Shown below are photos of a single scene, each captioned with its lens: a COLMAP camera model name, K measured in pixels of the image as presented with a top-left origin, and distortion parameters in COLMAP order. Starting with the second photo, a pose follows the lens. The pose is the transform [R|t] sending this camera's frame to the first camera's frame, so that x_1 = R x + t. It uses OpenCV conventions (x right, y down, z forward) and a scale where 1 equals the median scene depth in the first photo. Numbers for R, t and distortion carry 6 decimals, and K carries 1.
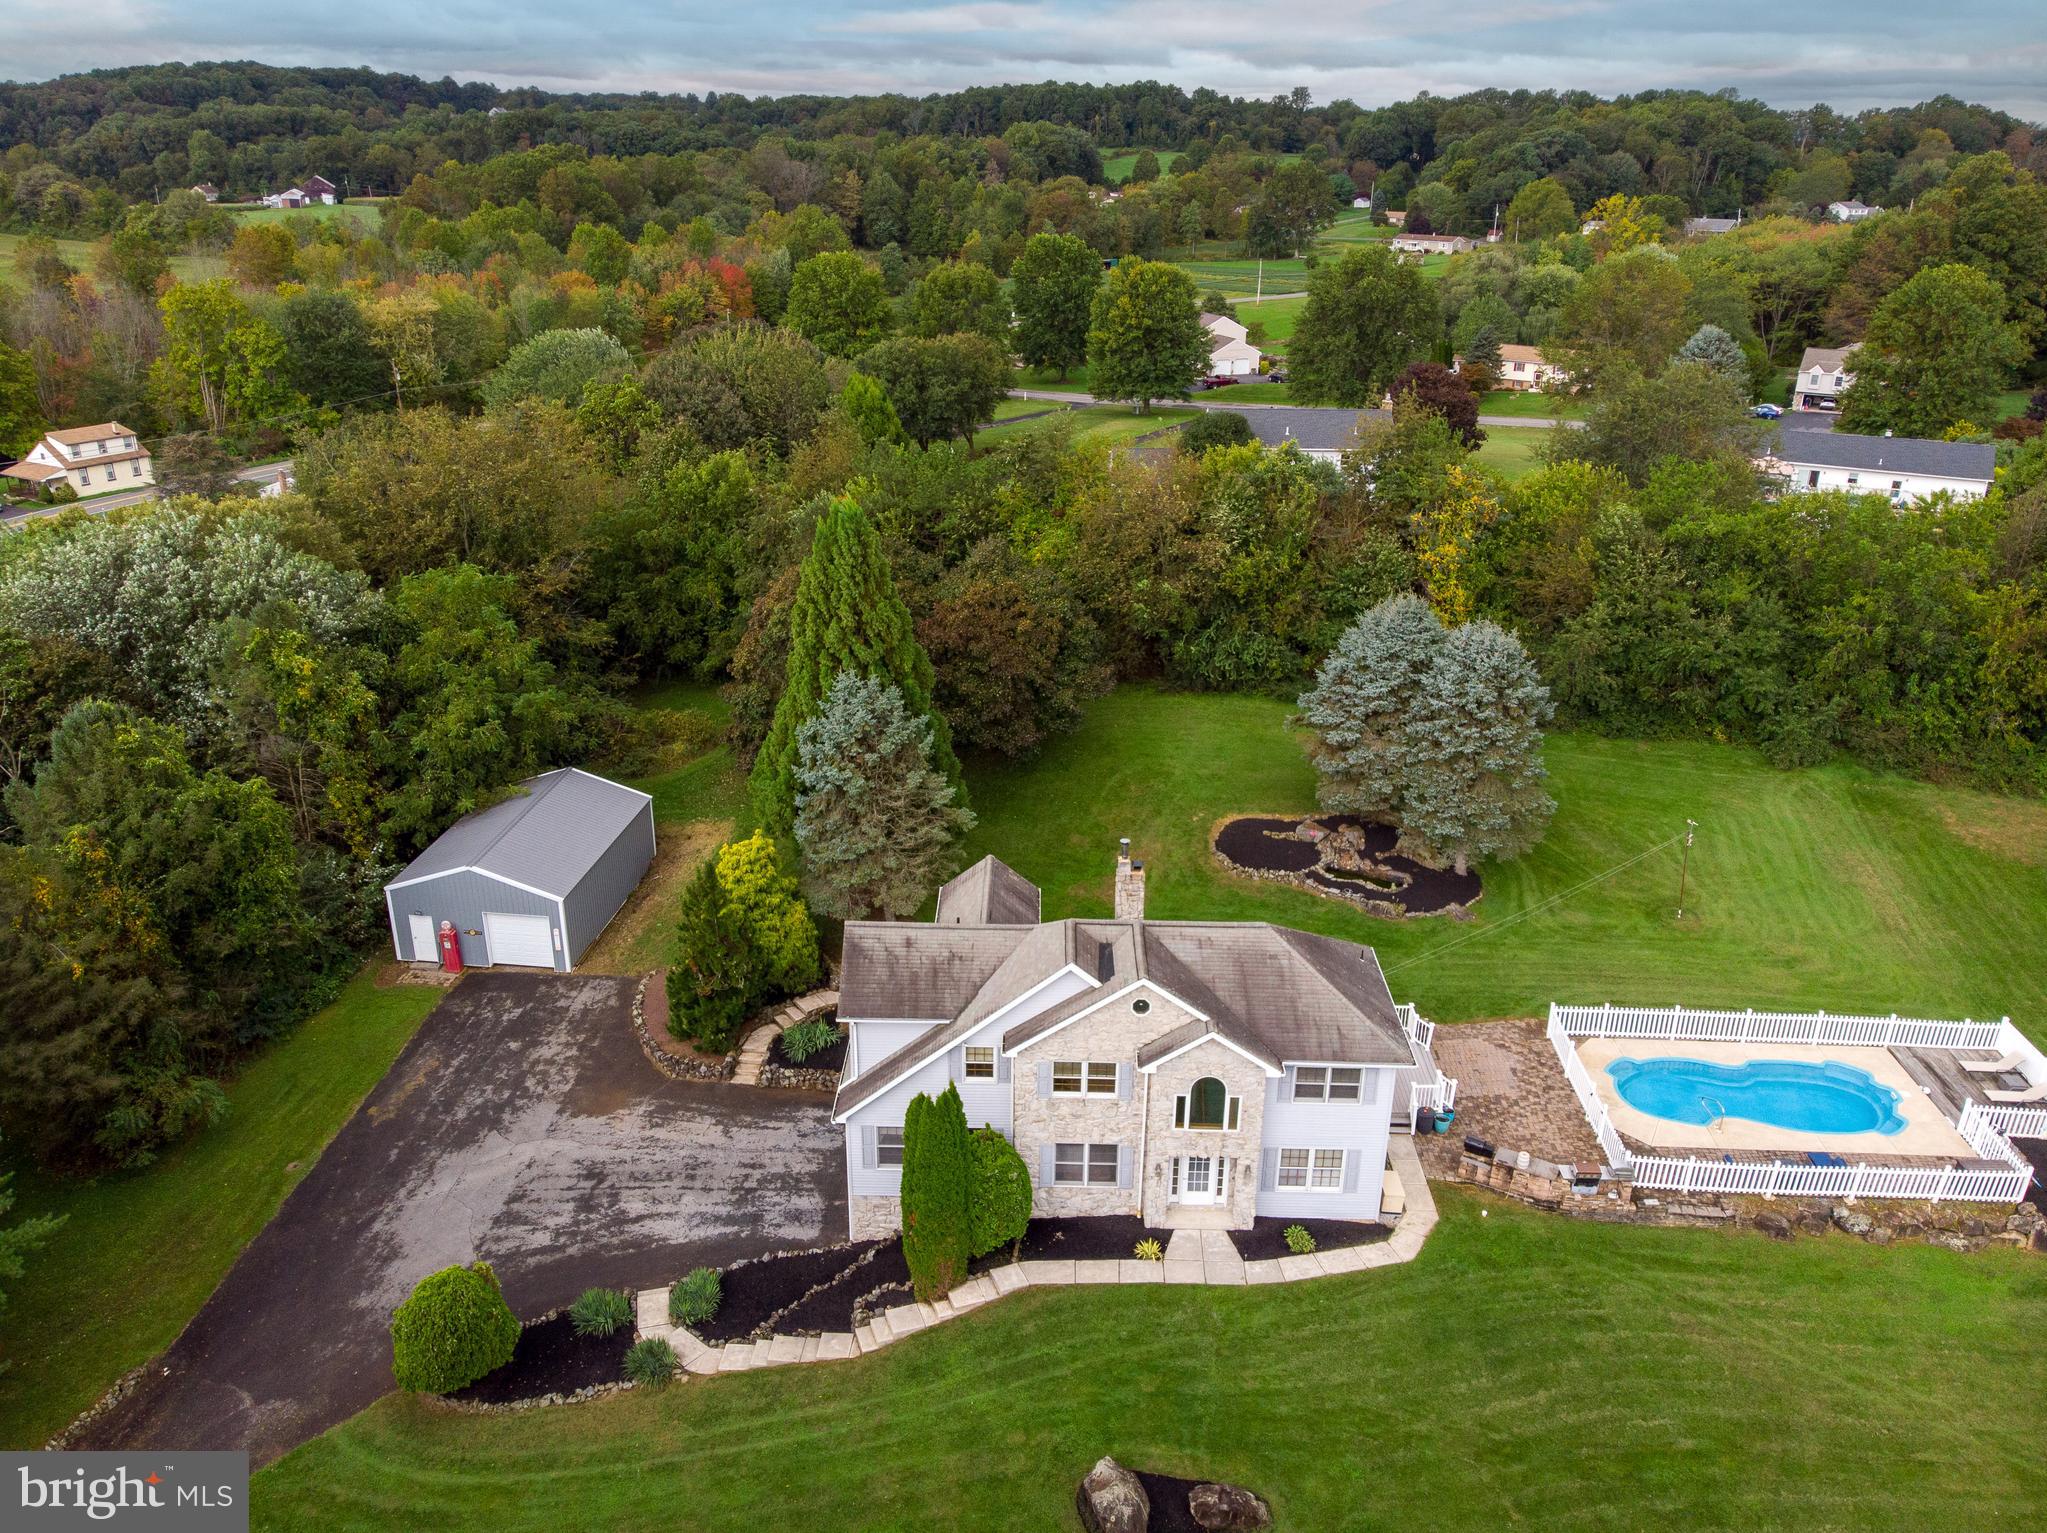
lens RADIAL K [[1604.9, 0, 1003.9], [0, 1604.9, 596.9], [0, 0, 1]] dist [-0.013286, 0.023596]
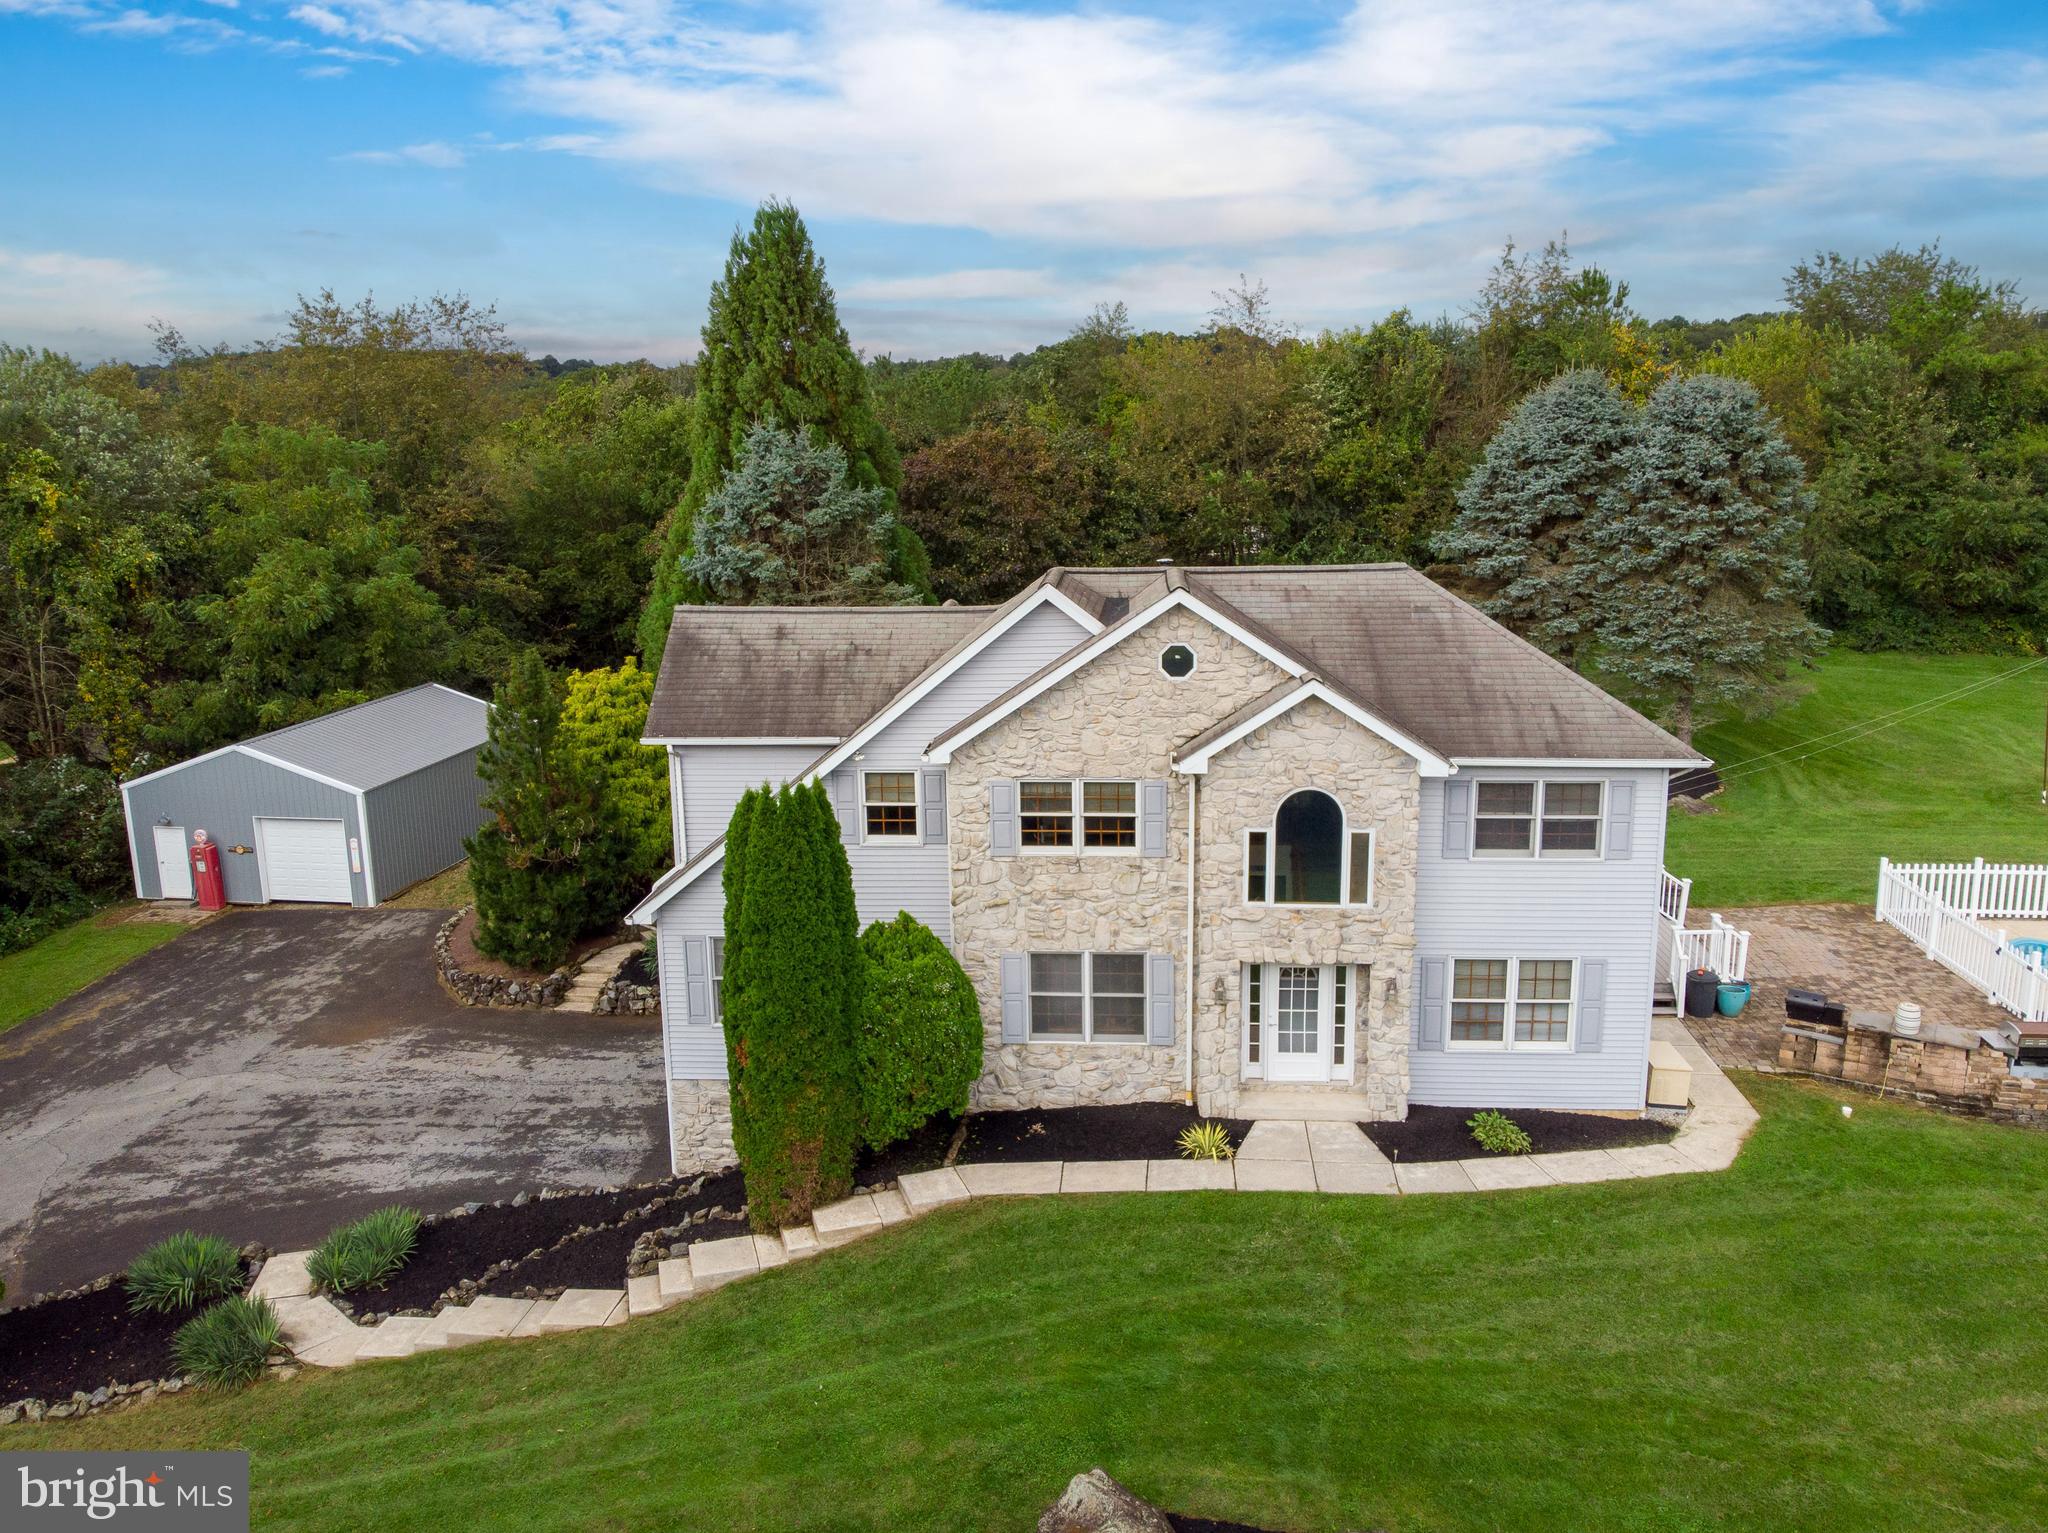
lens RADIAL K [[1605.7, 0, 1009.8], [0, 1605.7, 637.3], [0, 0, 1]] dist [-0.013286, 0.023596]
pose [[0.998346, -0.015311, -0.055415, 0.054887], [0.006648, 0.988164, -0.153257, 0.305227], [0.057106, 0.152635, 0.986631, 0.431853]]
